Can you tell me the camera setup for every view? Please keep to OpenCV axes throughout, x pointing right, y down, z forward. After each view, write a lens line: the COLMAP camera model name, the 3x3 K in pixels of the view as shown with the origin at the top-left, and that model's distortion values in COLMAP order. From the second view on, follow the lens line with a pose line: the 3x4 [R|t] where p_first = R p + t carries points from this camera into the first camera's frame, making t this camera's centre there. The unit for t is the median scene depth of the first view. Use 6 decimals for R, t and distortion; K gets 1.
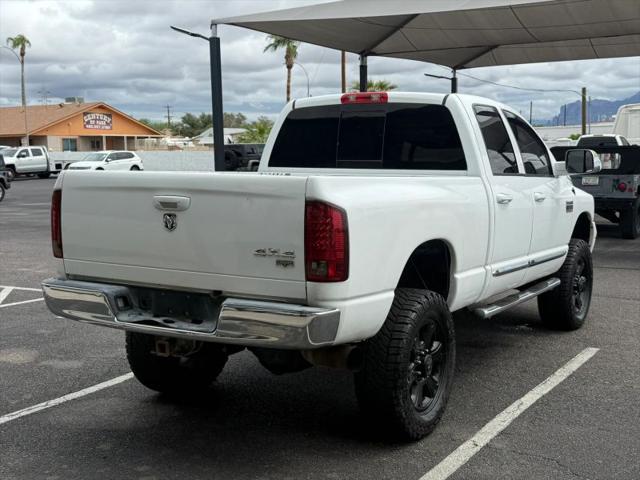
lens RADIAL K [[838.9, 0, 323.9], [0, 838.9, 240.8], [0, 0, 1]] dist [0.093879, 0.000000]
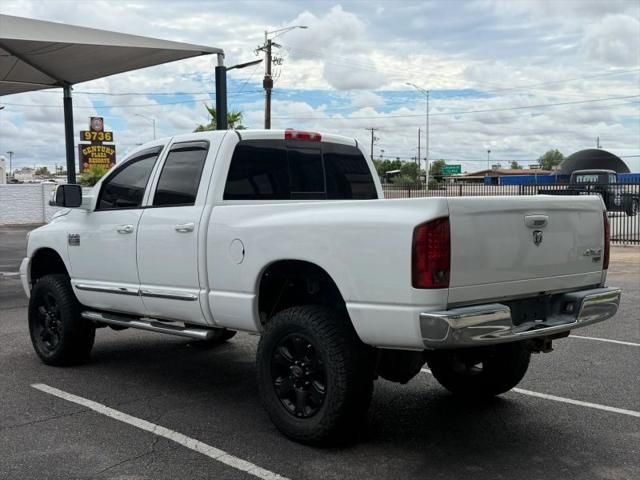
lens RADIAL K [[838.9, 0, 315.6], [0, 838.9, 238.5], [0, 0, 1]] dist [0.093879, 0.000000]
pose [[0.297505, -0.048847, 0.953470, -1.065232], [0.110046, 0.993788, 0.016575, -0.056692], [-0.948357, 0.099994, 0.301033, 0.714460]]
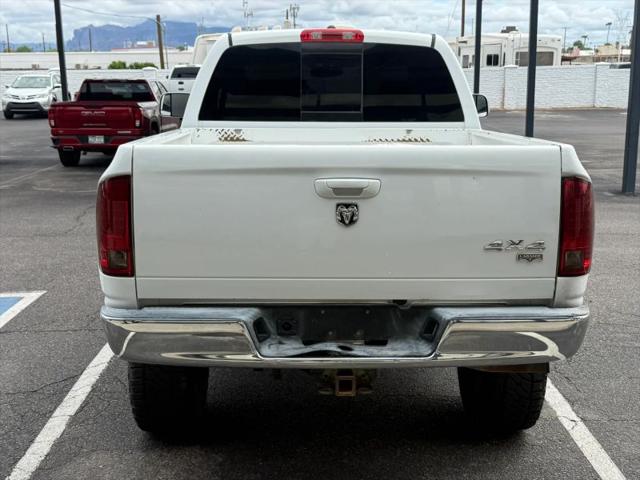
lens RADIAL K [[838.9, 0, 321.1], [0, 838.9, 251.4], [0, 0, 1]] dist [0.093879, 0.000000]
pose [[0.854270, -0.104789, 0.509158, -0.437026], [0.054924, 0.992184, 0.112049, -0.055705], [-0.516920, -0.067755, 0.853348, 0.297491]]
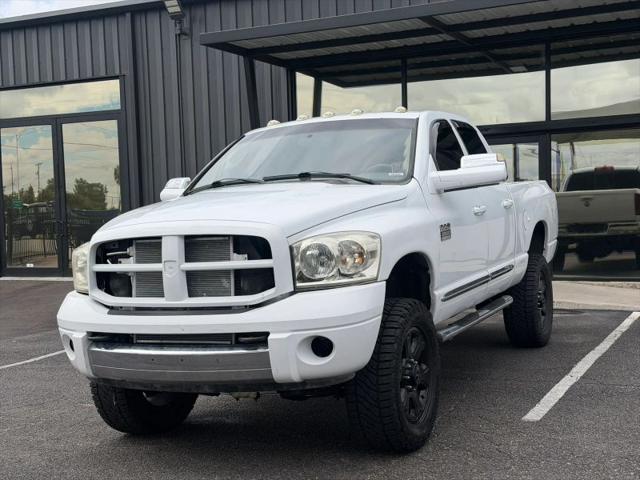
lens RADIAL K [[893.8, 0, 324.4], [0, 893.8, 244.4], [0, 0, 1]] dist [0.118642, 0.000000]
pose [[-0.993432, 0.050699, -0.102579, 0.298574], [0.035725, 0.989096, 0.142873, -0.203769], [0.108704, 0.138270, -0.984411, 2.408242]]
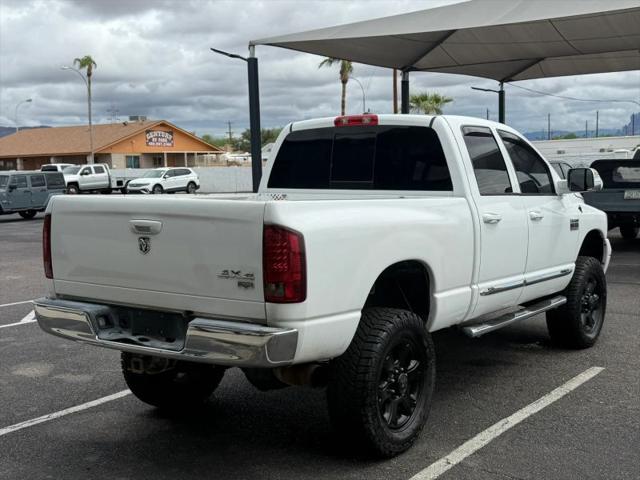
lens RADIAL K [[838.9, 0, 317.8], [0, 838.9, 242.4], [0, 0, 1]] dist [0.093879, 0.000000]
pose [[0.996659, -0.003279, -0.081608, 0.090205], [0.002151, 0.999901, -0.013900, -0.007849], [0.081646, 0.013678, 0.996568, -0.022797]]
